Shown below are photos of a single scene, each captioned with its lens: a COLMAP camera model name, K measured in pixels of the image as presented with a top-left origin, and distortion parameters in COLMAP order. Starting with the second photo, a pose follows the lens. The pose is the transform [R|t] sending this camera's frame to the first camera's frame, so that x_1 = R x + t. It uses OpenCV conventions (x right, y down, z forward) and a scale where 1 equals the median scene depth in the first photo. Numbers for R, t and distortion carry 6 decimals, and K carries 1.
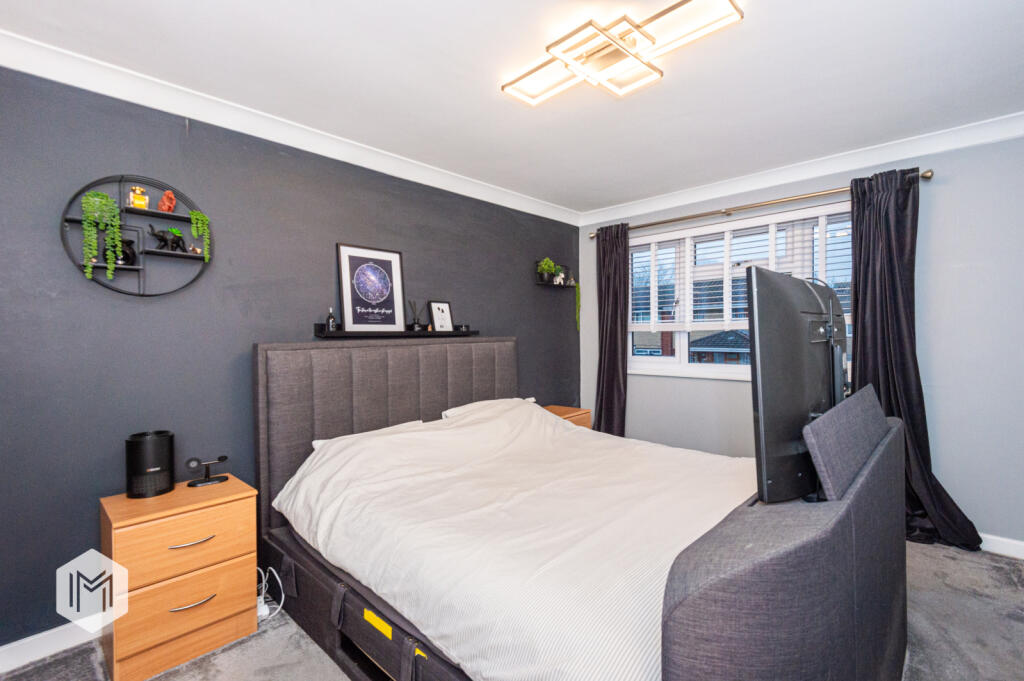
lens RADIAL K [[467.0, 0, 529.2], [0, 467.0, 342.1], [0, 0, 1]] dist [0.054110, -0.032463]
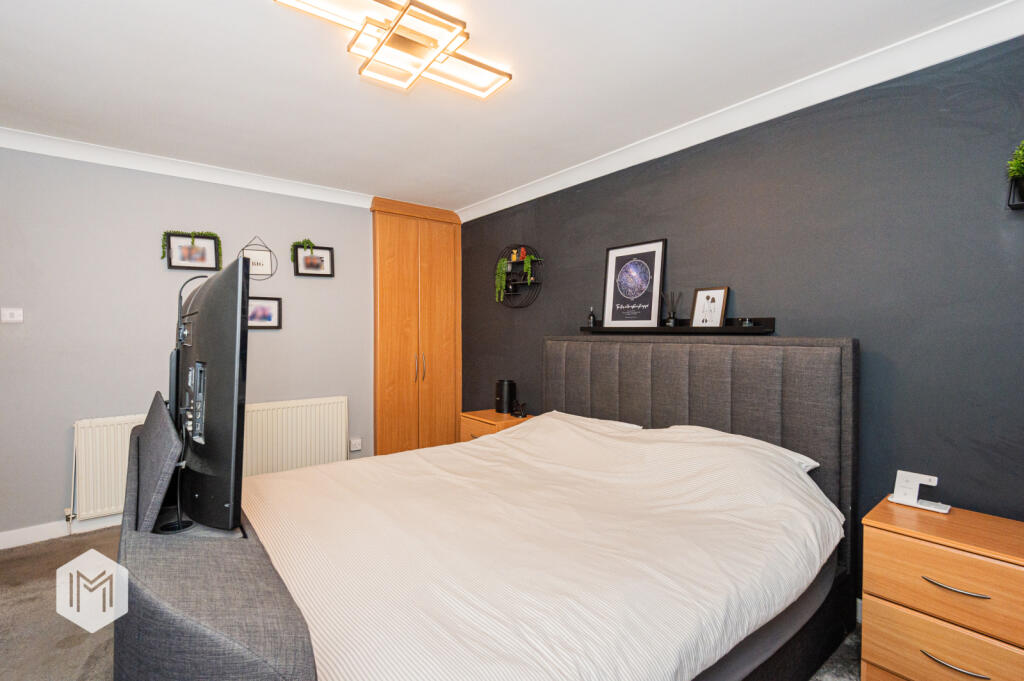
lens RADIAL K [[467.0, 0, 529.2], [0, 467.0, 342.1], [0, 0, 1]] dist [0.054110, -0.032463]
pose [[-0.170784, 0.043677, -0.984340, 0.691203], [-0.015271, 0.998780, 0.046968, -0.033865], [0.985190, 0.023053, -0.169908, 0.940511]]
